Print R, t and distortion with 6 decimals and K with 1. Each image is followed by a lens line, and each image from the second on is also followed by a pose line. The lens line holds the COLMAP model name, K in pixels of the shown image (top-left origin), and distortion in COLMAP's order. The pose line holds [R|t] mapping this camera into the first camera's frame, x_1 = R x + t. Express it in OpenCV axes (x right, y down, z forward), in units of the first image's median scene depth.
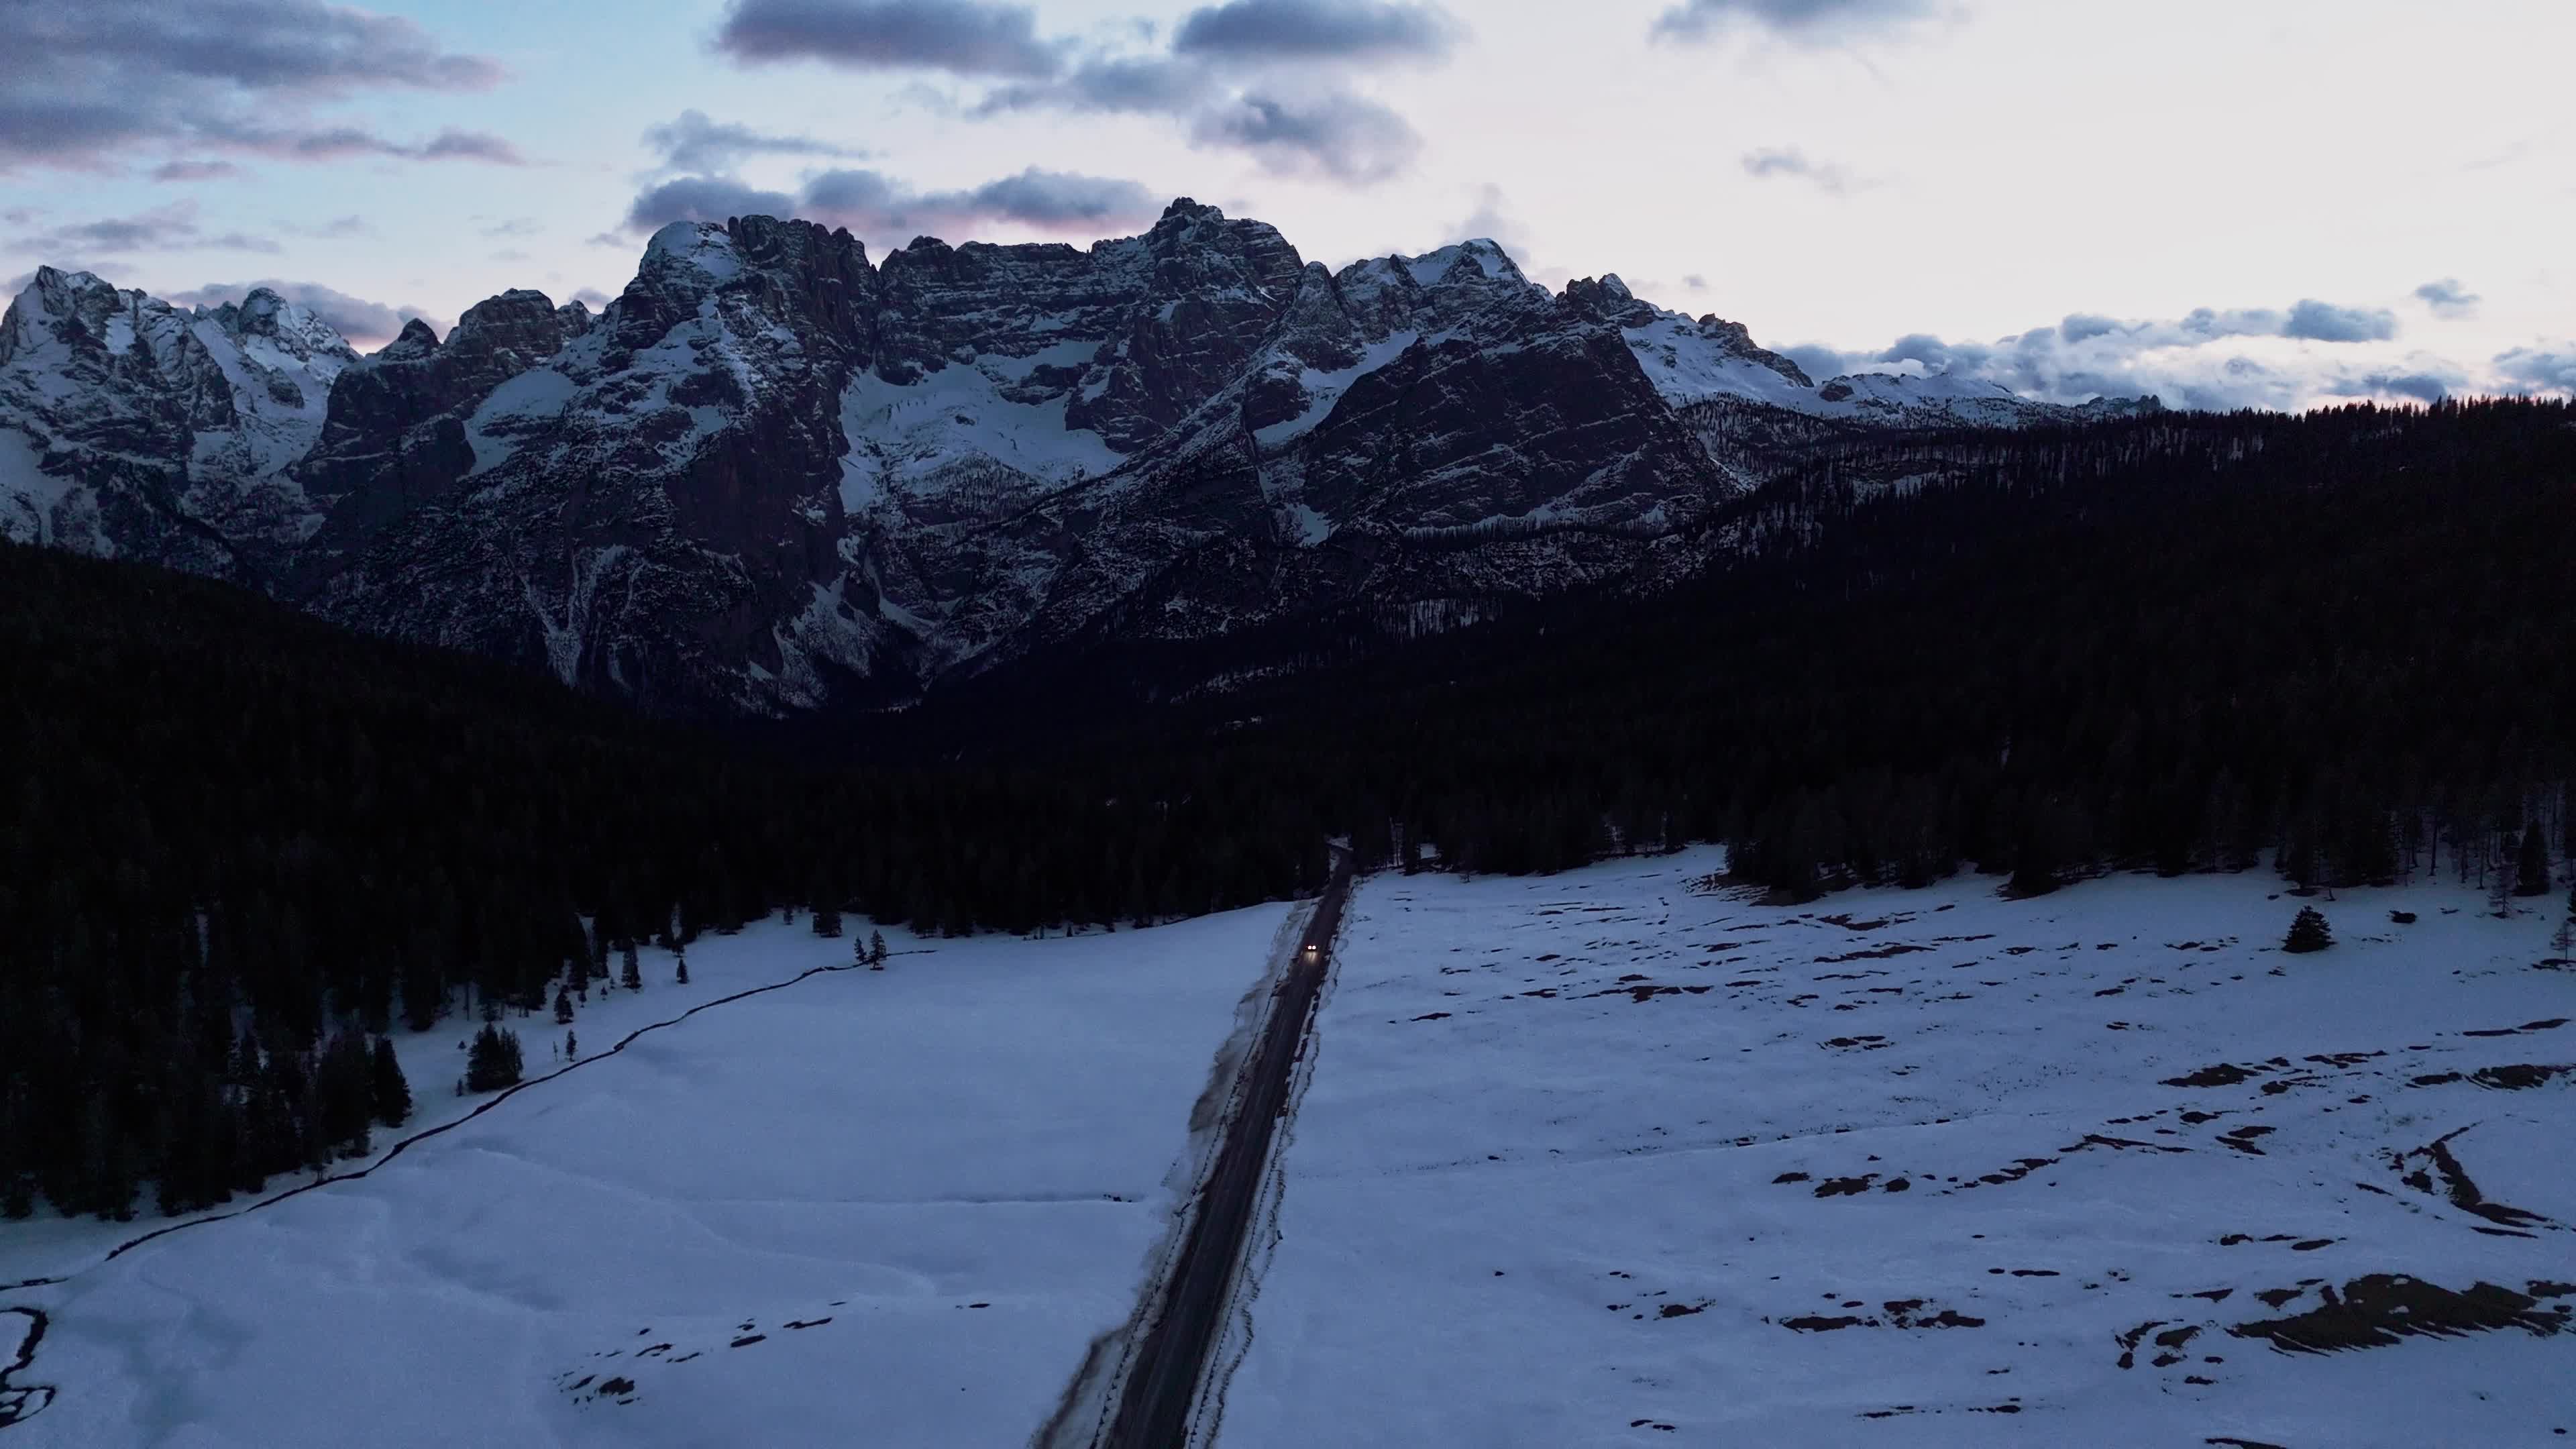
lens RADIAL K [[1897.0, 0, 1271.4], [0, 1897.0, 726.7], [0, 0, 1]] dist [0.086305, -0.077233]
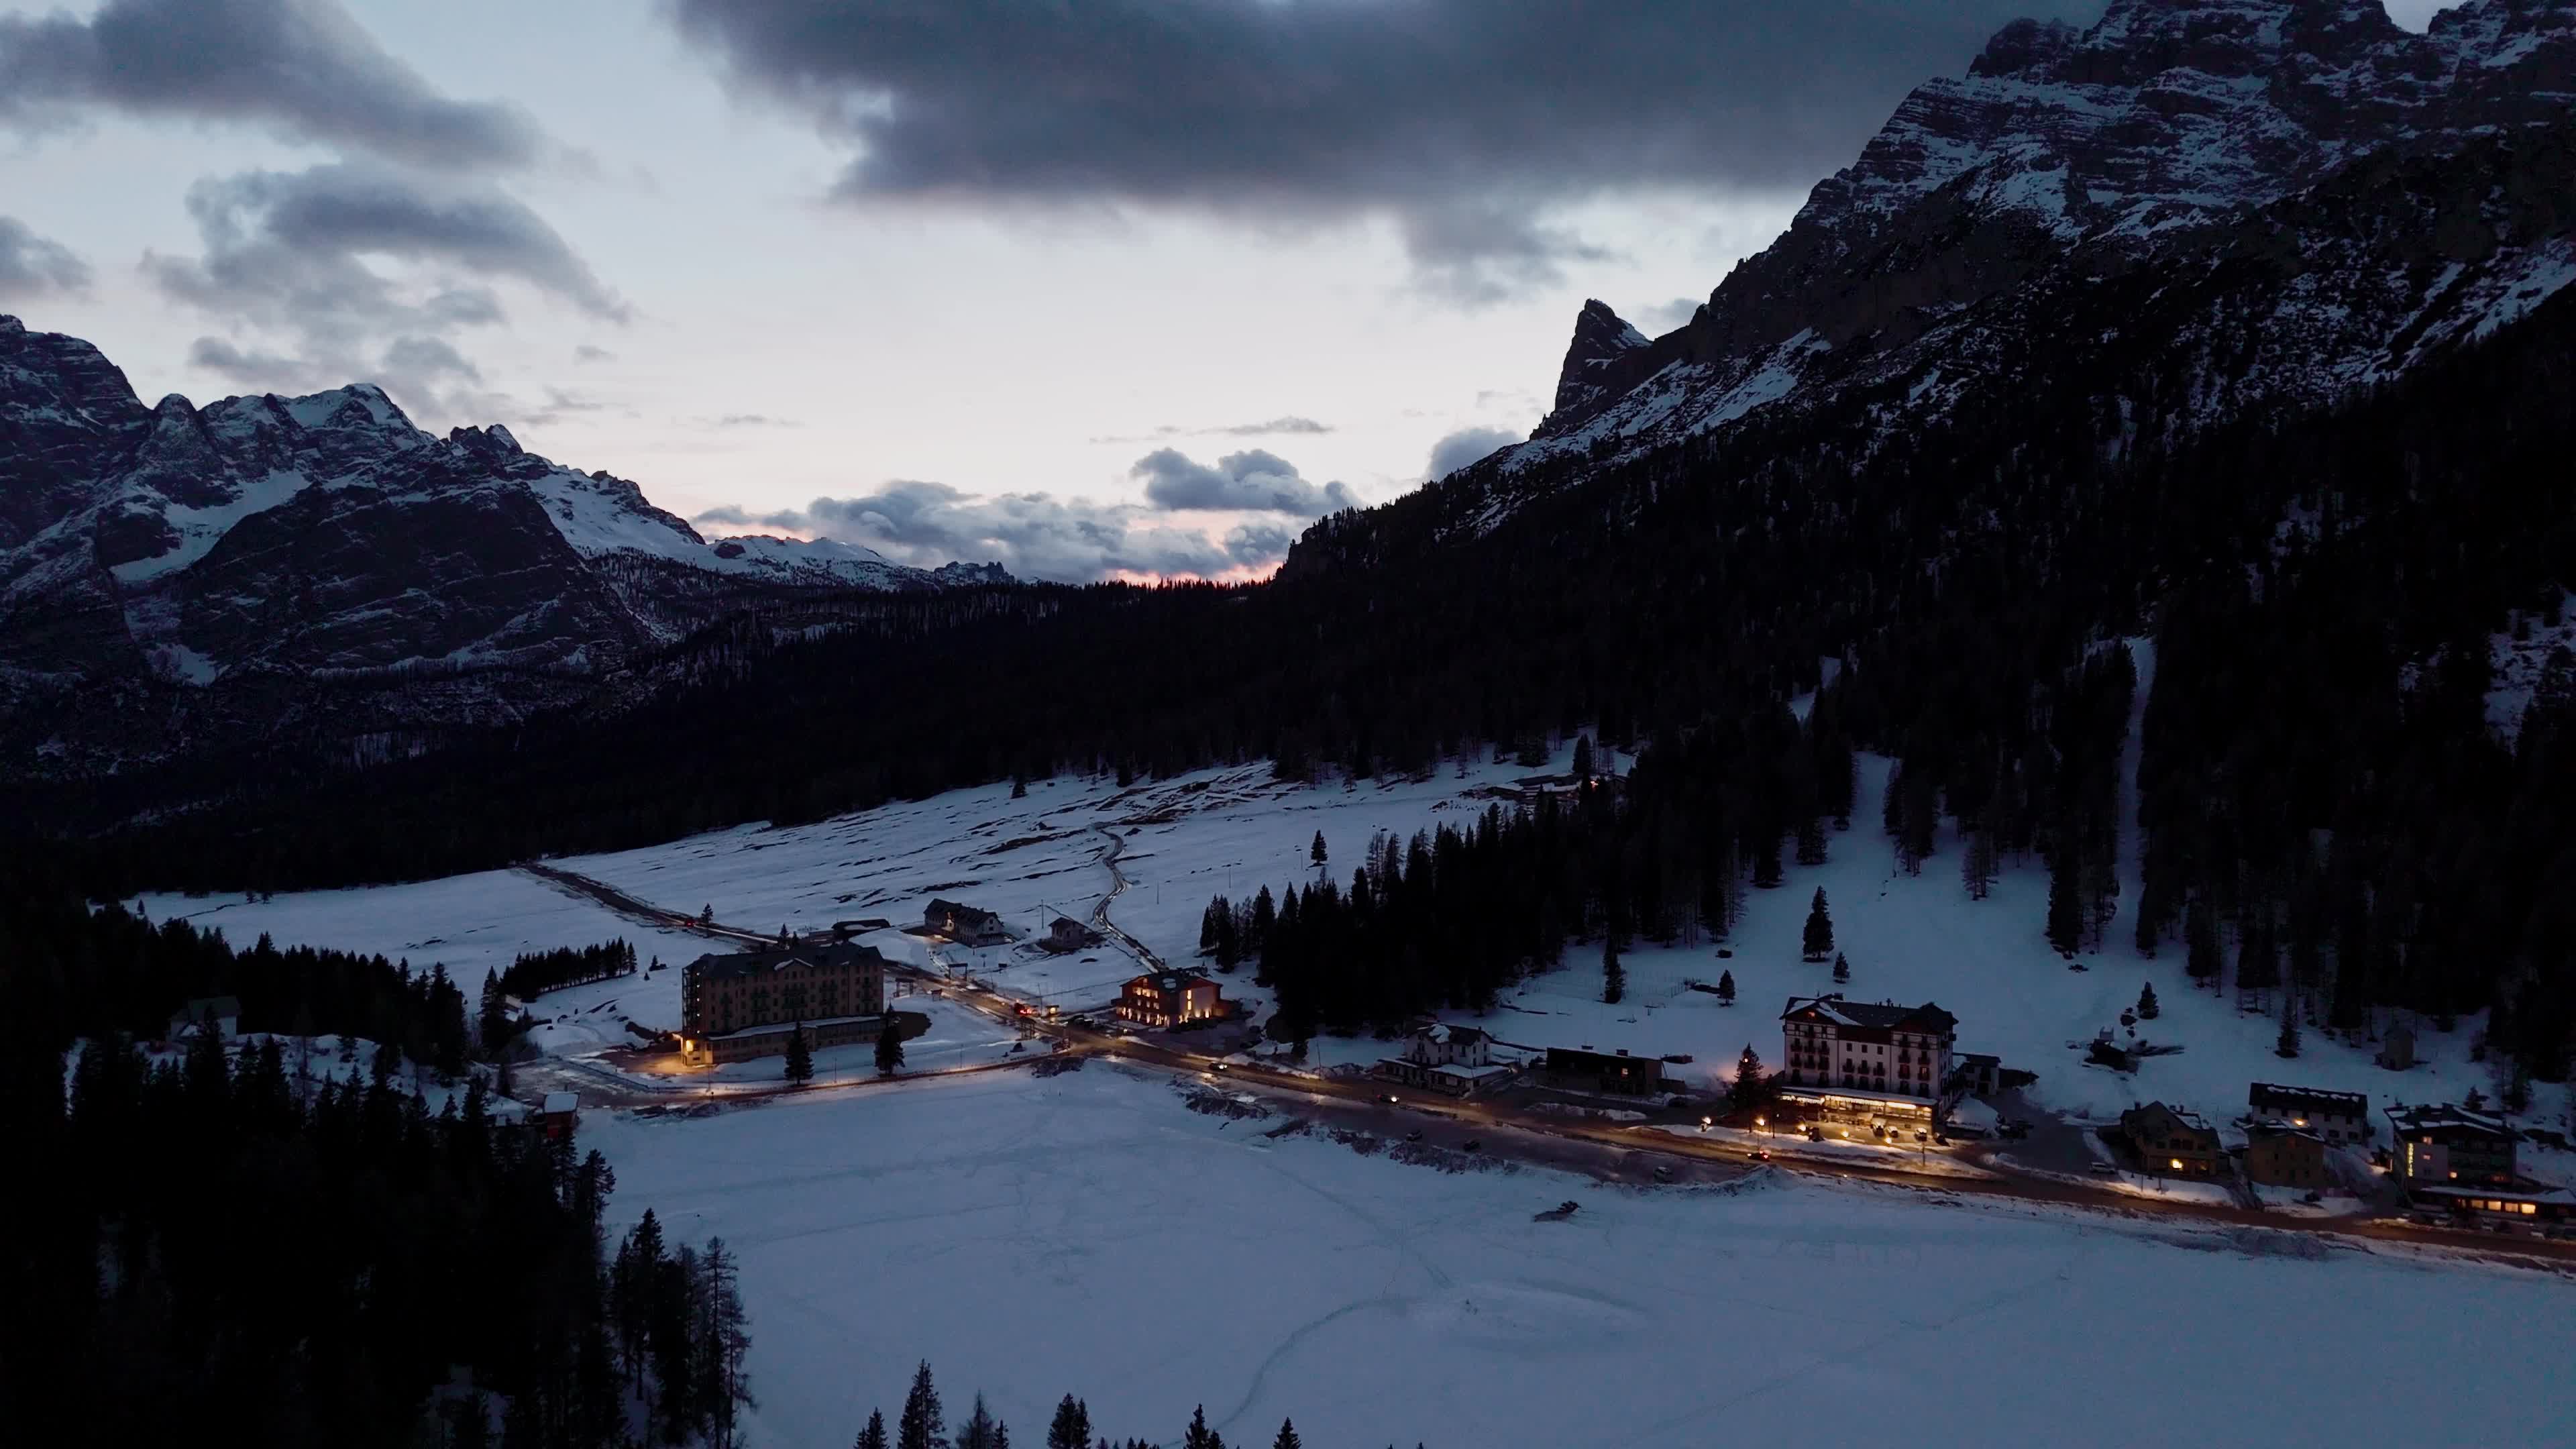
lens RADIAL K [[1897.0, 0, 1305.2], [0, 1897.0, 716.7], [0, 0, 1]] dist [0.086305, -0.077233]
pose [[0.834459, -0.014237, 0.550886, -0.043961], [0.060170, 0.996043, -0.065401, 0.015165], [-0.547775, 0.087721, 0.832014, -0.107337]]
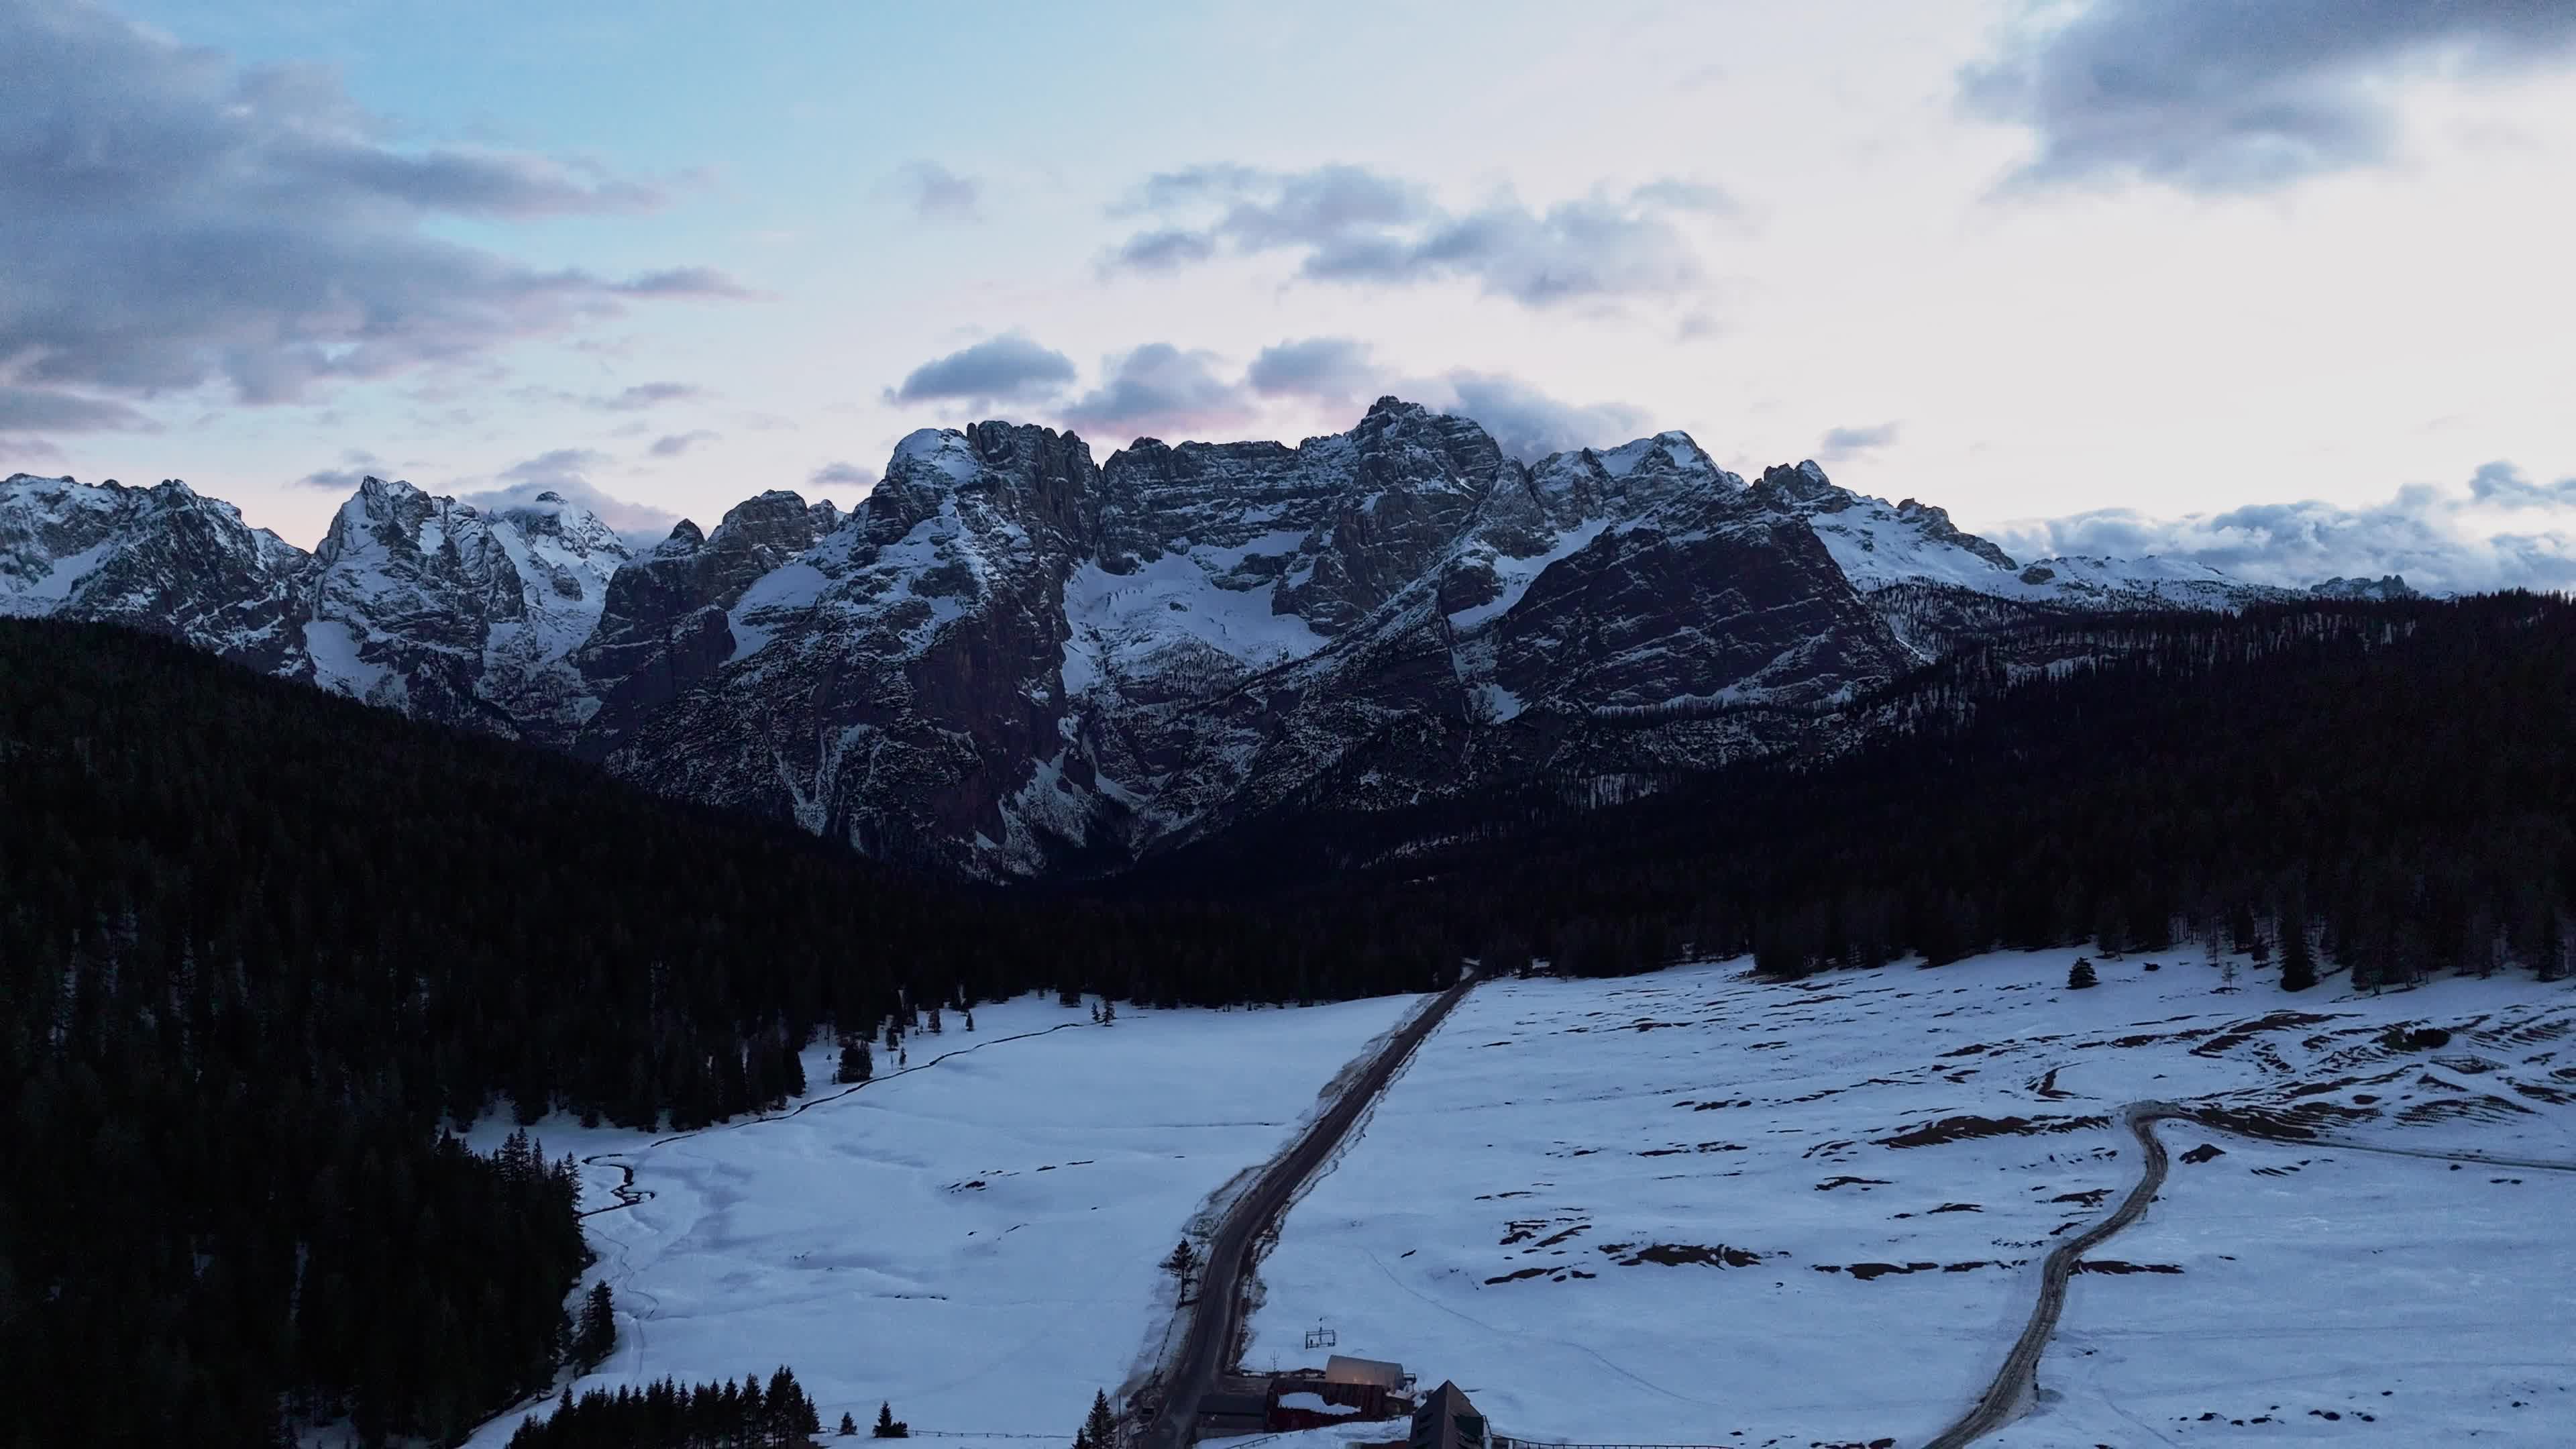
lens RADIAL K [[1897.0, 0, 1266.4], [0, 1897.0, 730.0], [0, 0, 1]] dist [0.086305, -0.077233]
pose [[0.993838, 0.002266, -0.110816, 0.006333], [-0.012524, 0.995685, -0.091954, 0.004748], [0.110129, 0.092775, 0.989578, -0.040115]]
